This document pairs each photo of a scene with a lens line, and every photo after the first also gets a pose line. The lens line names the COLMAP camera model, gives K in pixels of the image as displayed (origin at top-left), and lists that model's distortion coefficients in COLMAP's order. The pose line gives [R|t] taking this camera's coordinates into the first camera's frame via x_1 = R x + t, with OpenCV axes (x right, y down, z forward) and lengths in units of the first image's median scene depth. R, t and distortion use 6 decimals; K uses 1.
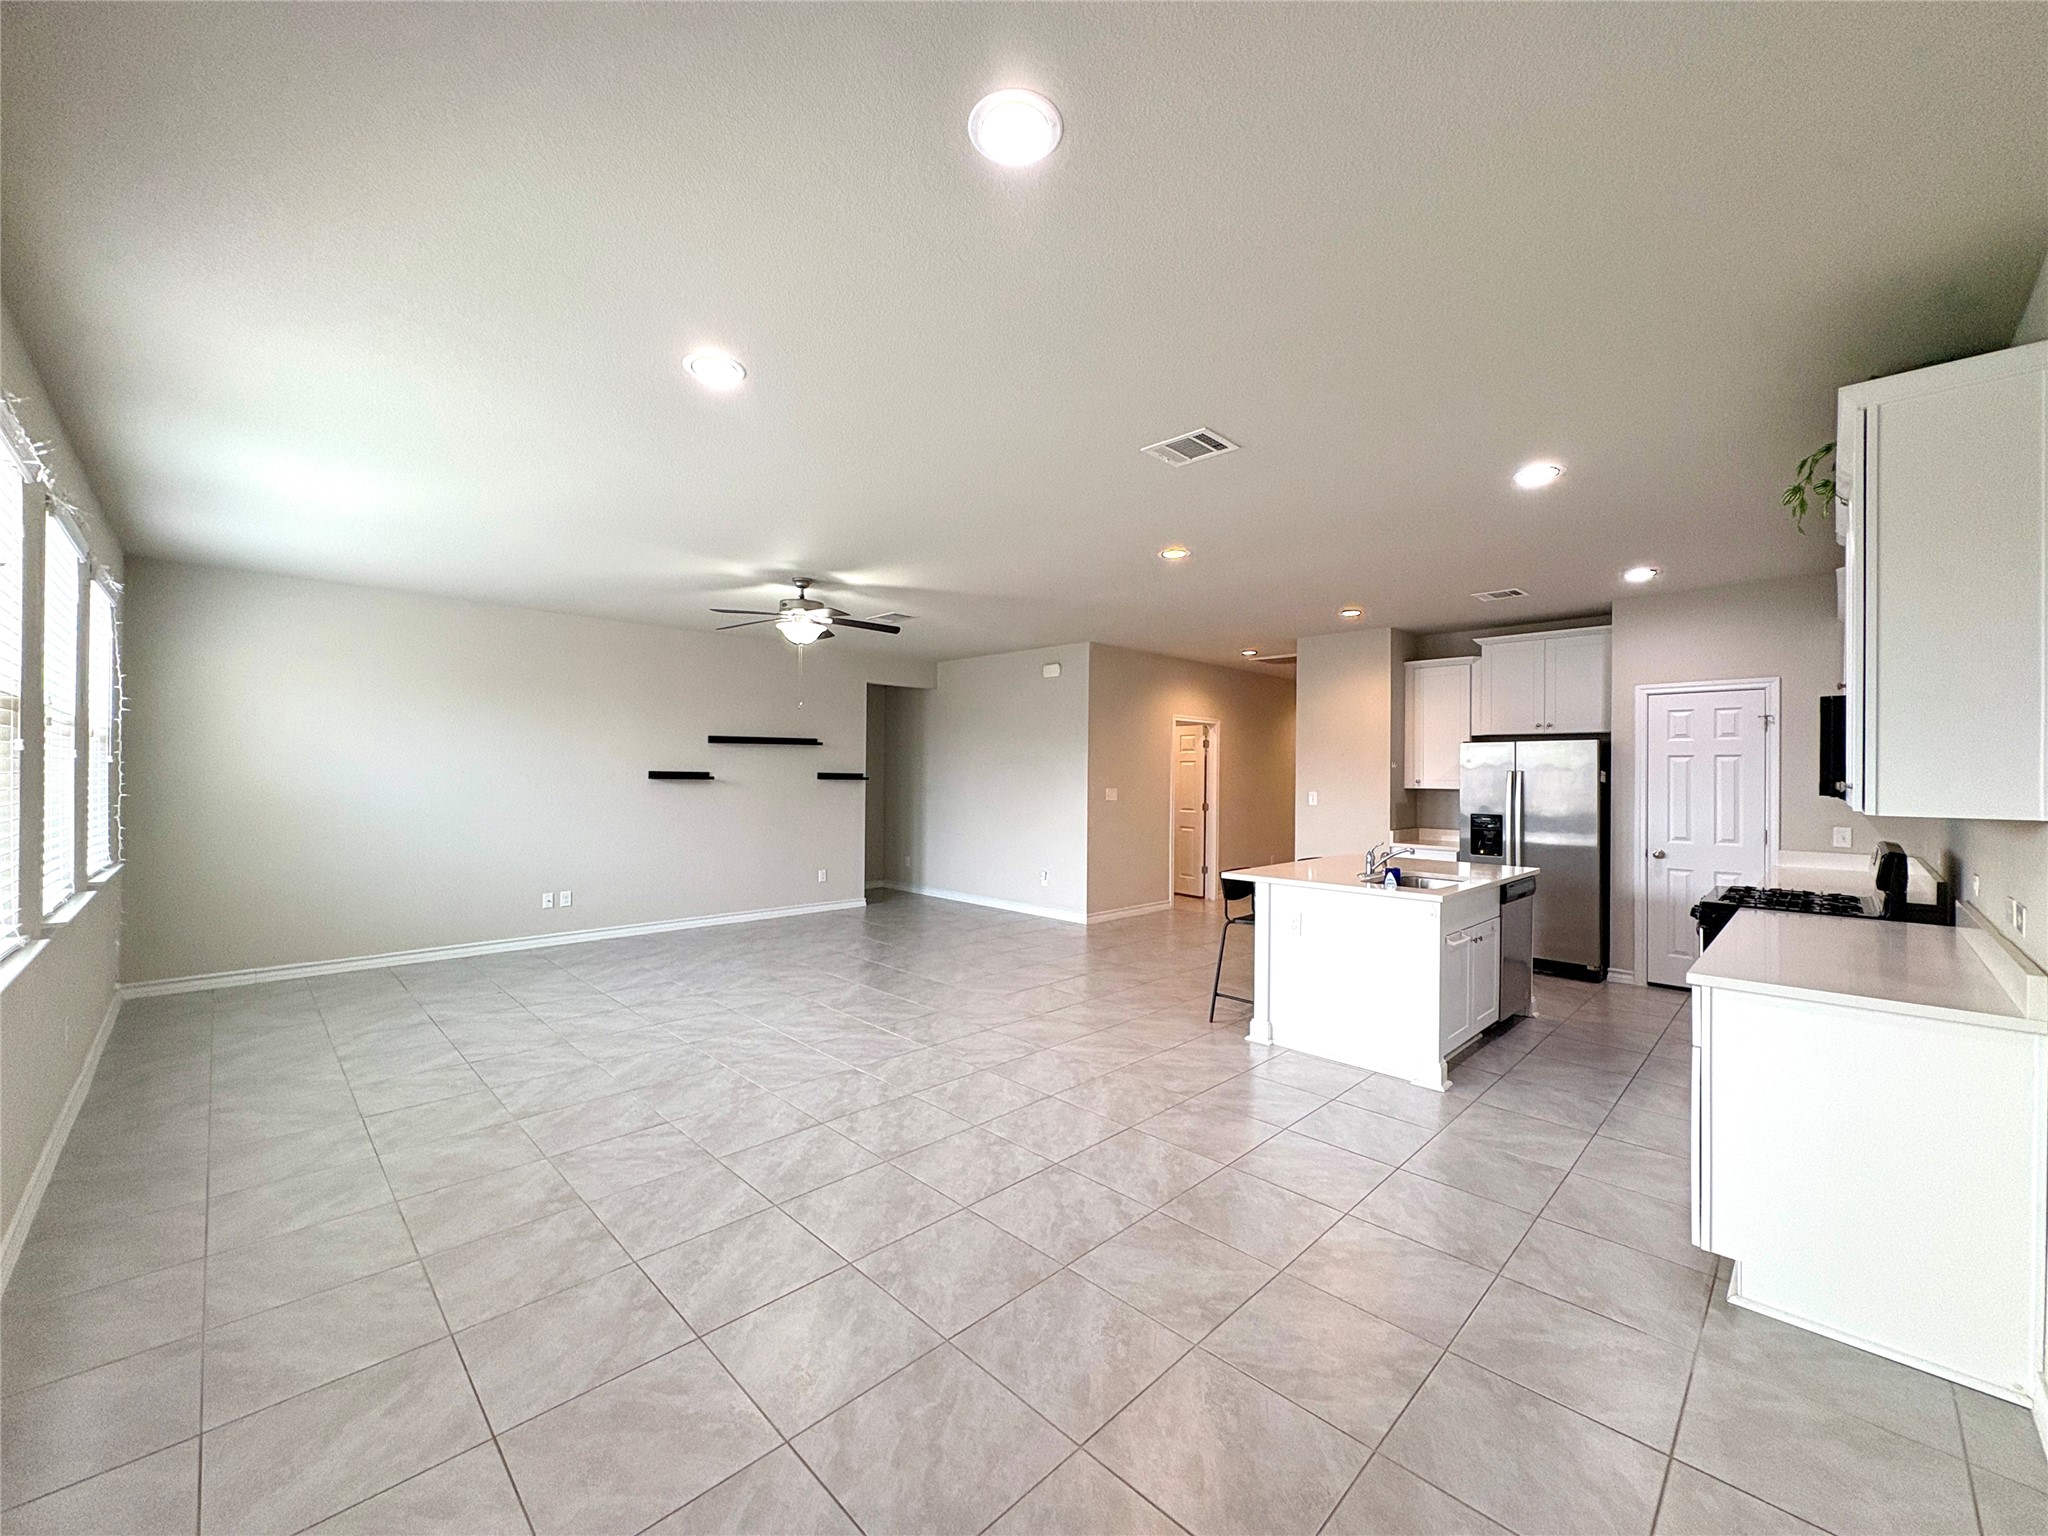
lens RADIAL K [[809.1, 0, 1020.0], [0, 809.1, 772.5], [0, 0, 1]] dist [0.000850, 0.000591]
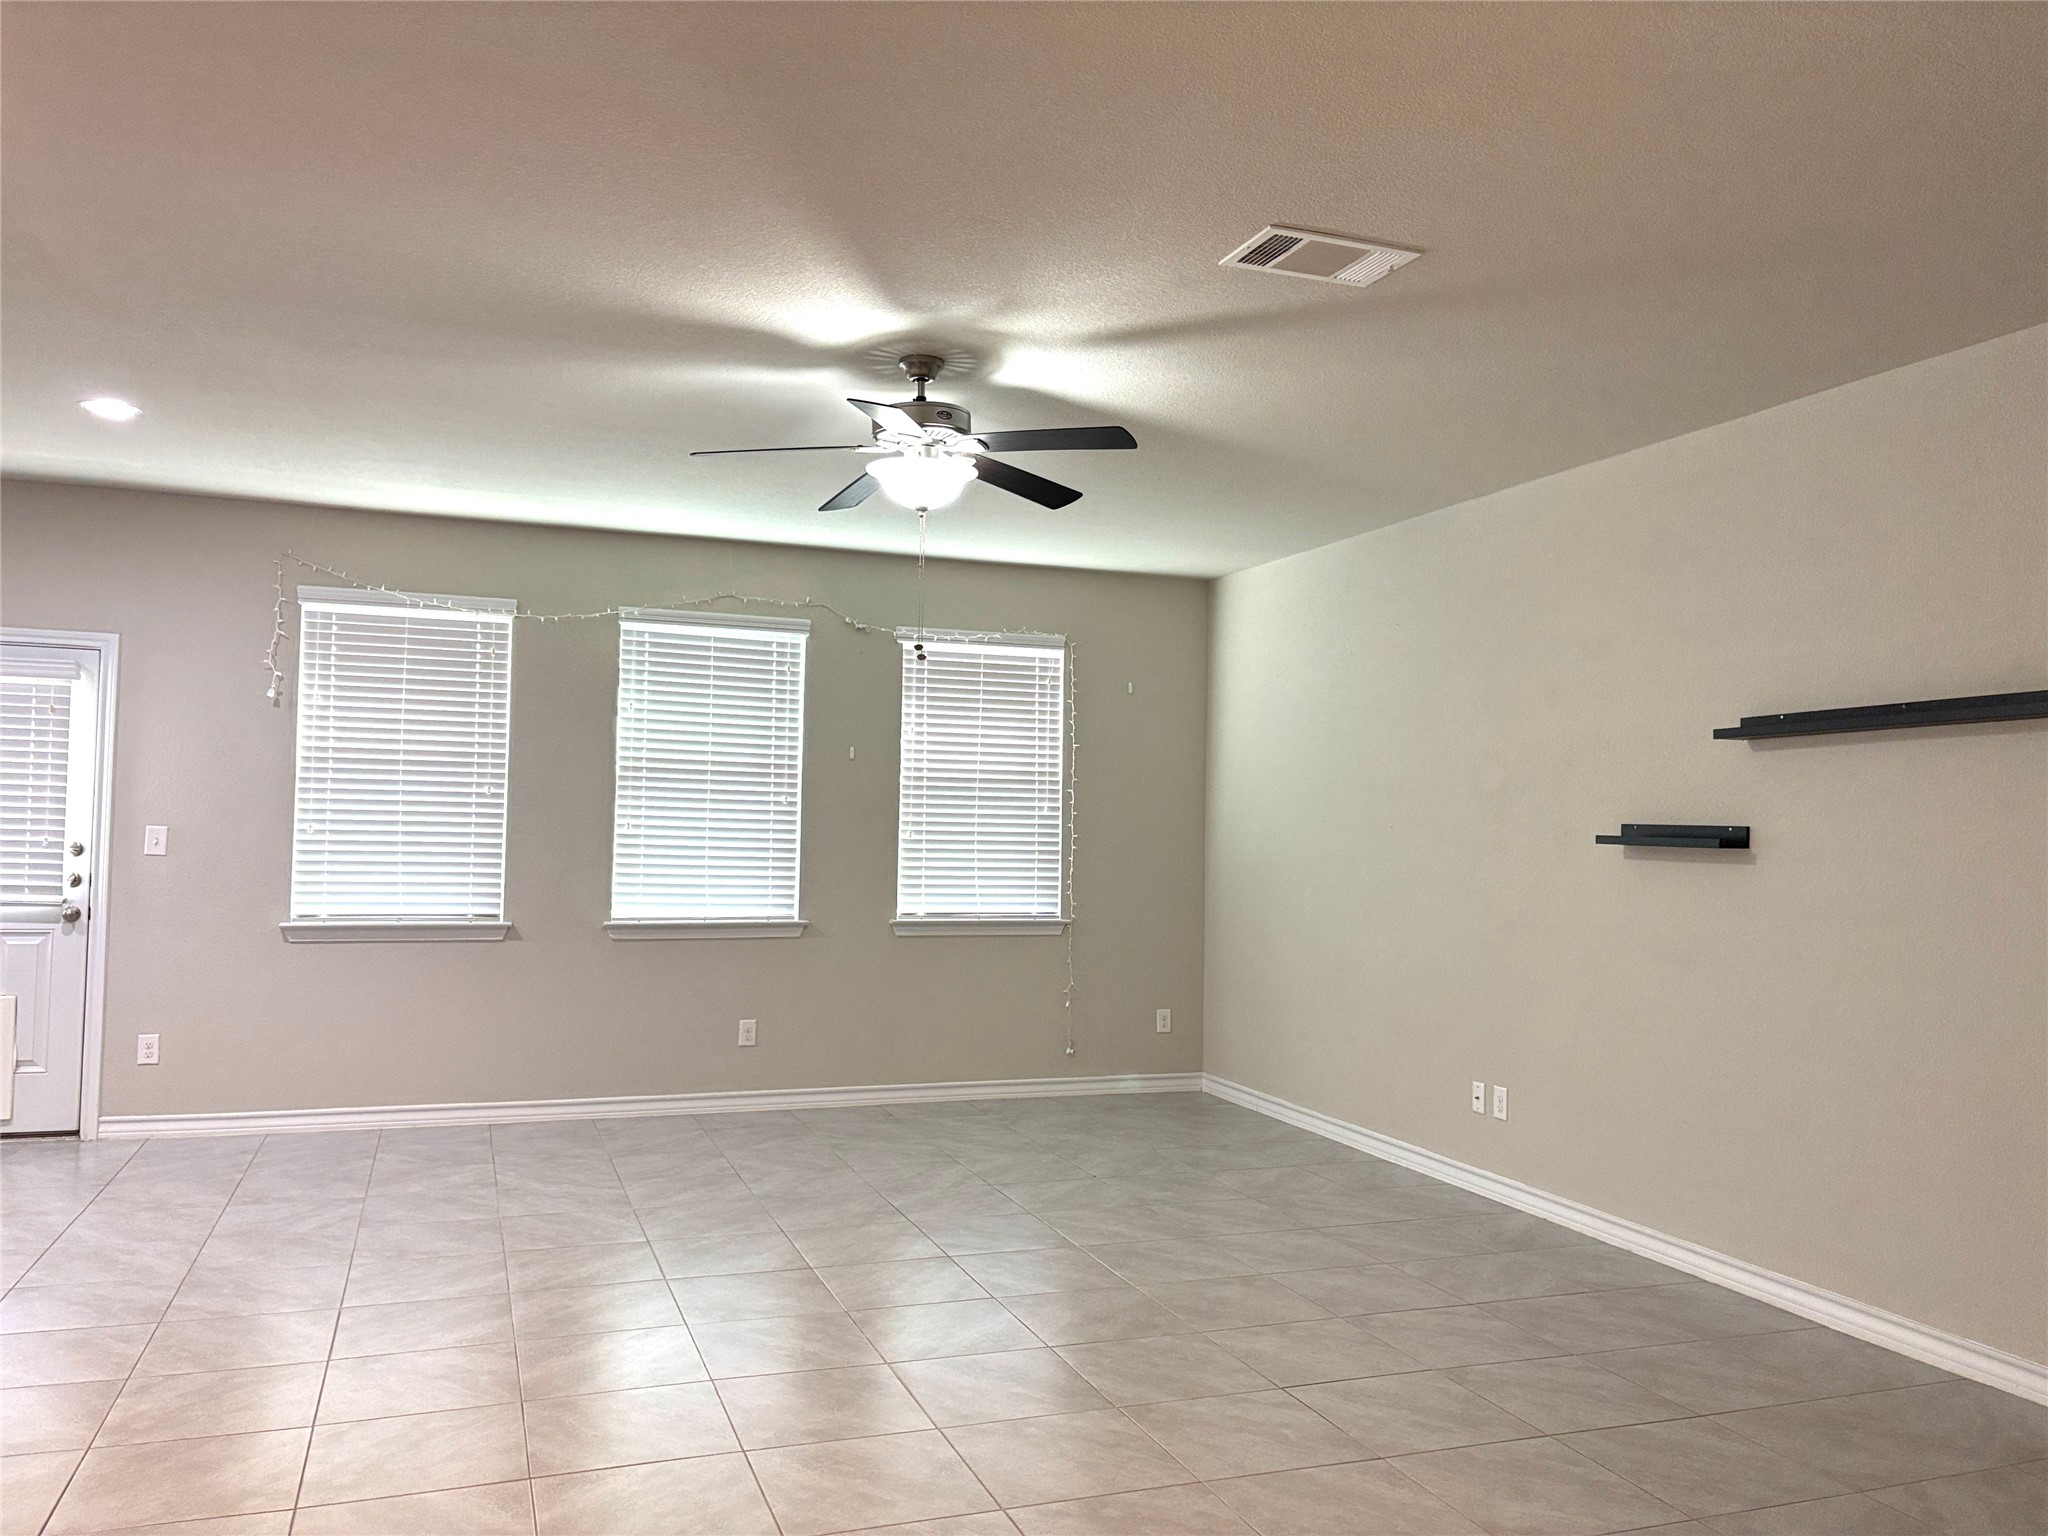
lens RADIAL K [[1542.4, 0, 1024.0], [0, 1542.4, 768.0], [0, 0, 1]] dist [0.051993, -0.050893]
pose [[-0.414450, -0.051894, -0.908591, 0.520868], [-0.023255, 0.998651, -0.046430, 0.019451], [0.909775, 0.001887, -0.415098, 1.595406]]
